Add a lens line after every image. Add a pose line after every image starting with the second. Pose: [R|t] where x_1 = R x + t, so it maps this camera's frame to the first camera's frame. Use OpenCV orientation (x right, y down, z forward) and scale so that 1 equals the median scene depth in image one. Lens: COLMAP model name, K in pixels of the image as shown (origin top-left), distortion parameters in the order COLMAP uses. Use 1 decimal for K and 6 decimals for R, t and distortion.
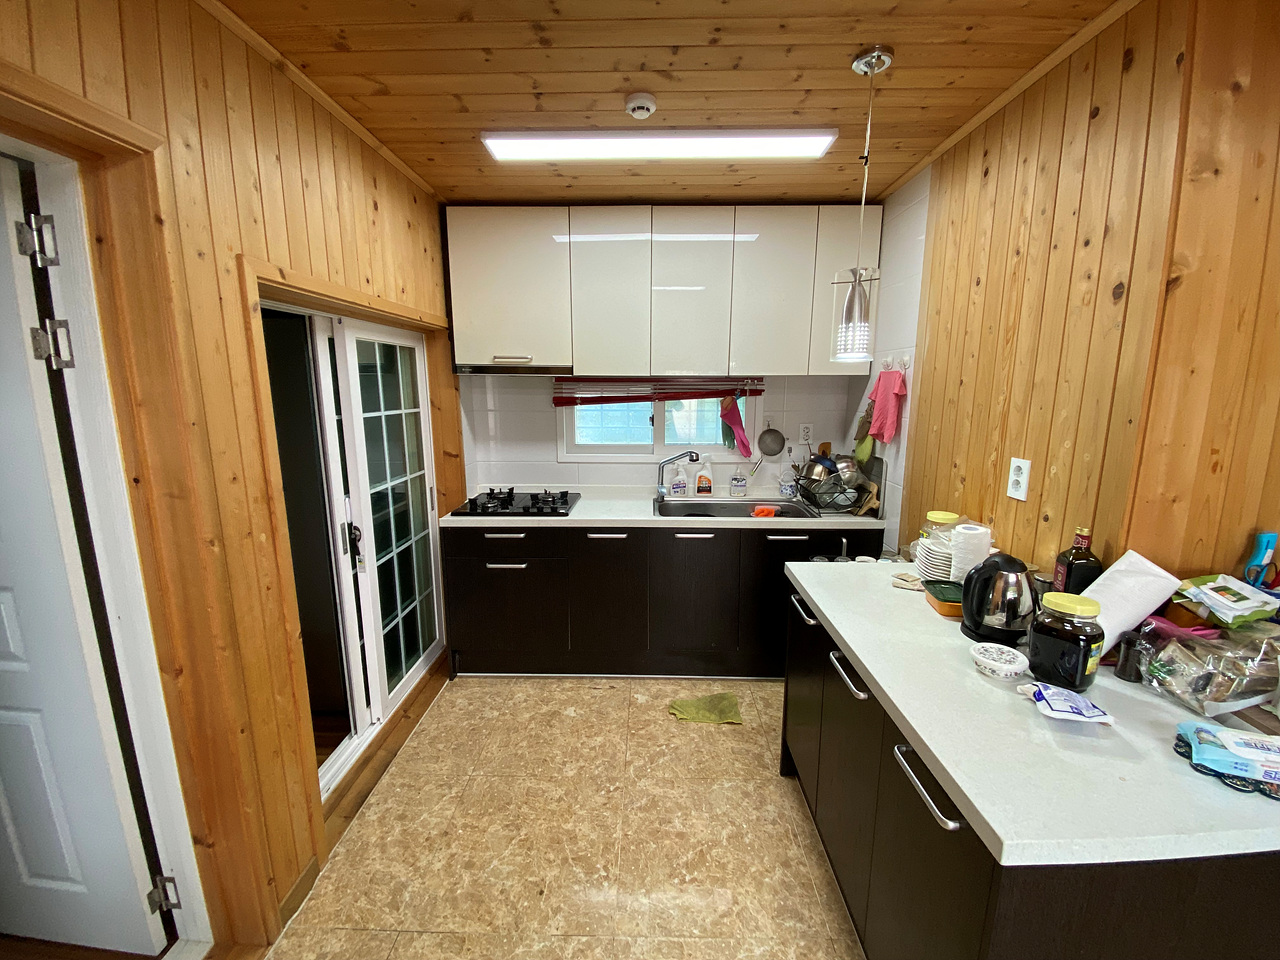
lens RADIAL K [[532.9, 0, 642.3], [0, 532.9, 474.7], [0, 0, 1]] dist [-0.001470, -0.000160]
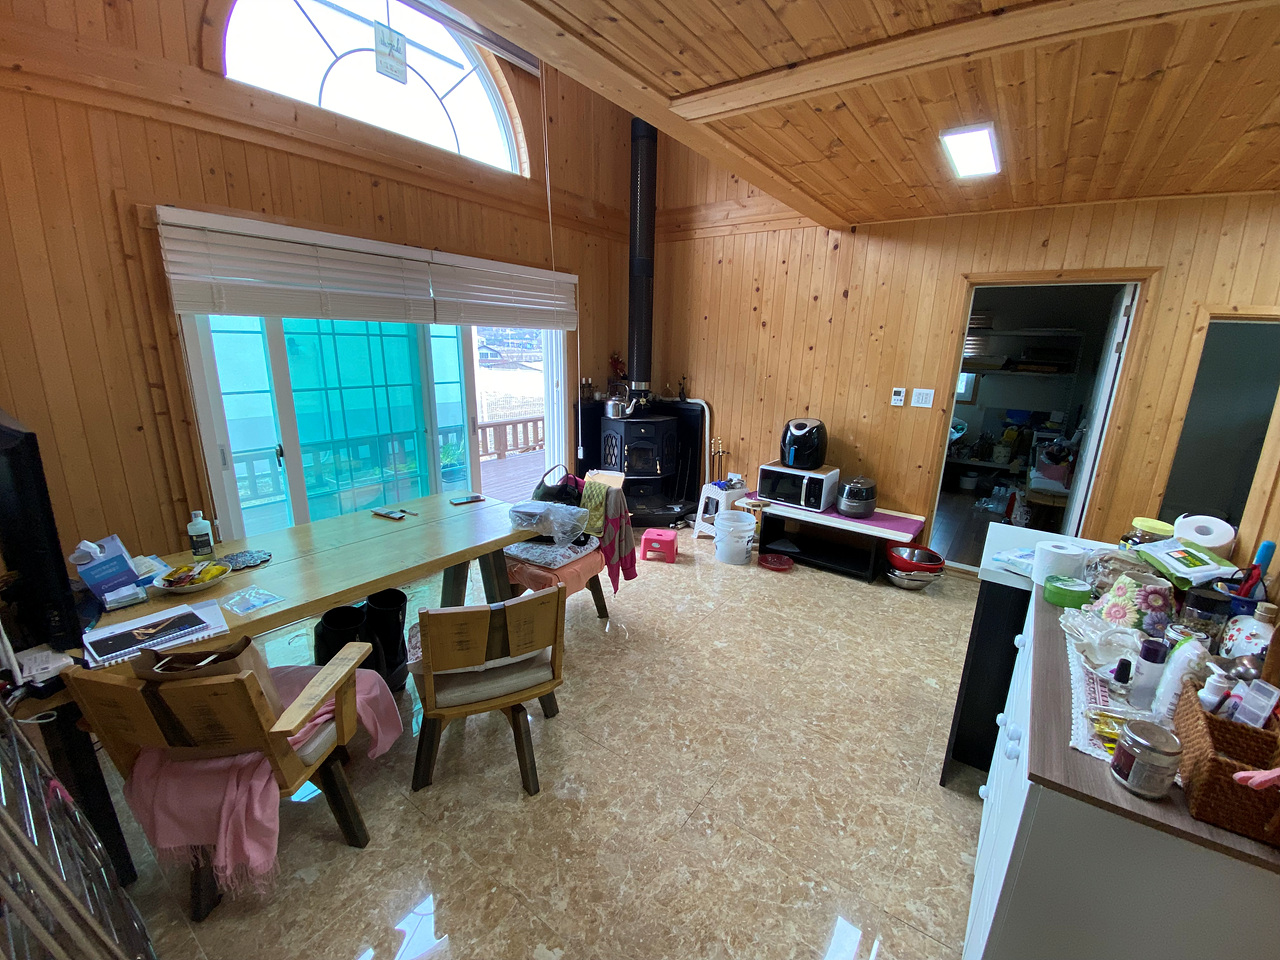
lens RADIAL K [[532.9, 0, 643.4], [0, 532.9, 479.2], [0, 0, 1]] dist [-0.001470, -0.000160]
pose [[0.566763, -0.189180, 0.801867, -0.810377], [0.121015, 0.981839, 0.146106, -0.123857], [-0.814945, 0.014230, 0.579364, 0.640982]]
